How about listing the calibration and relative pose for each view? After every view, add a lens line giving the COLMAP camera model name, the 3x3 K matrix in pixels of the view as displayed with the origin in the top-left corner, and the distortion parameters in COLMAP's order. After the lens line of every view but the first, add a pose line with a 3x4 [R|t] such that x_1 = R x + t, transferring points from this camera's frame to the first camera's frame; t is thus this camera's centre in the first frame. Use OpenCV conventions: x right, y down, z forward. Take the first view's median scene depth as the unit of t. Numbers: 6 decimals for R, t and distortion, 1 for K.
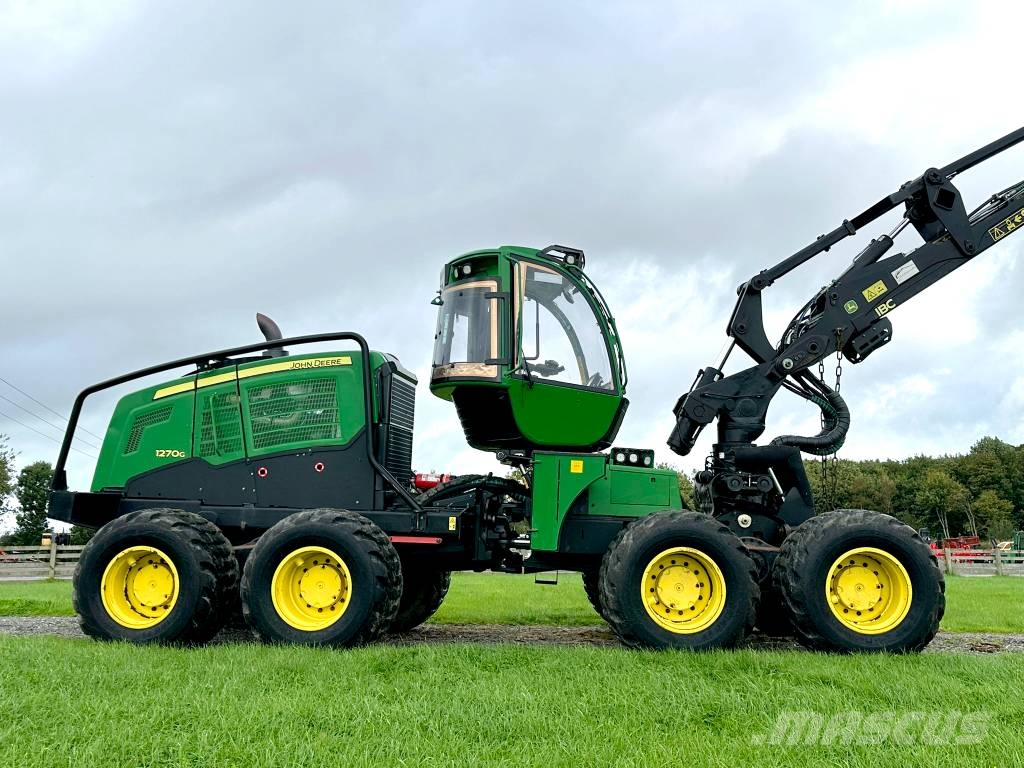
lens RADIAL K [[1099.6, 0, 512.7], [0, 1099.6, 386.3], [0, 0, 1]] dist [0.250181, -0.634062]
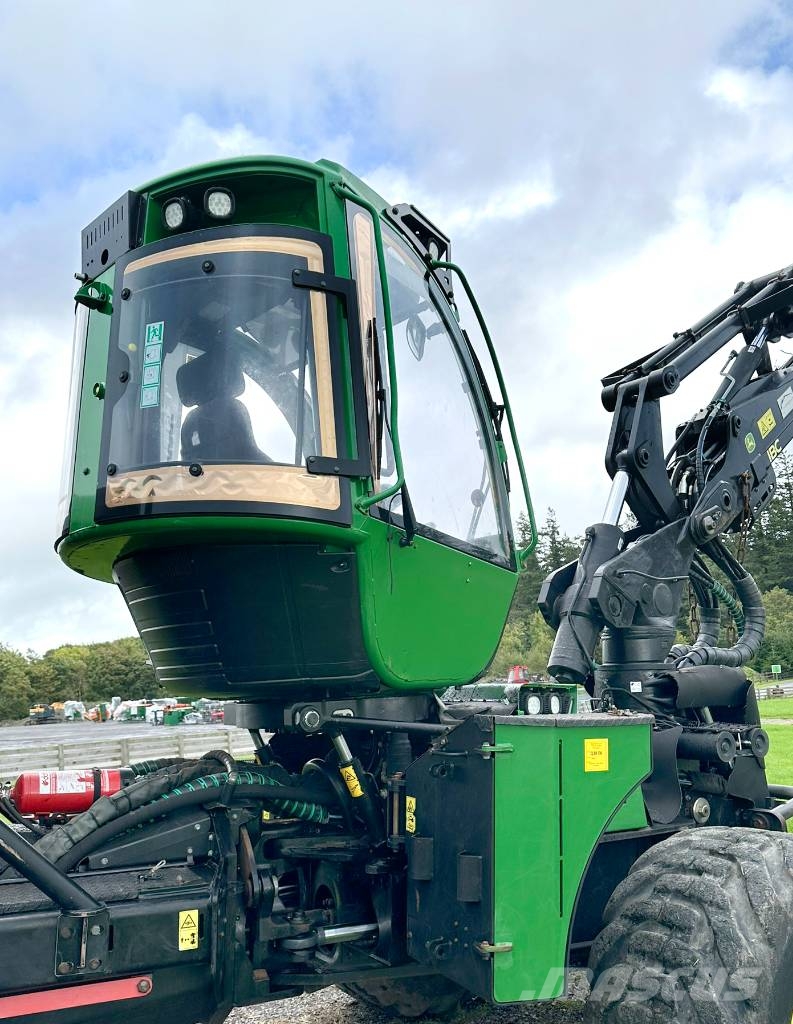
lens RADIAL K [[863.5, 0, 397.1], [0, 863.5, 602.9], [0, 0, 1]] dist [0.054374, -0.014699]
pose [[0.823018, 0.009662, 0.567933, -0.155351], [-0.026534, 0.999418, 0.021449, 0.015404], [-0.567395, -0.032722, 0.822795, 0.740416]]
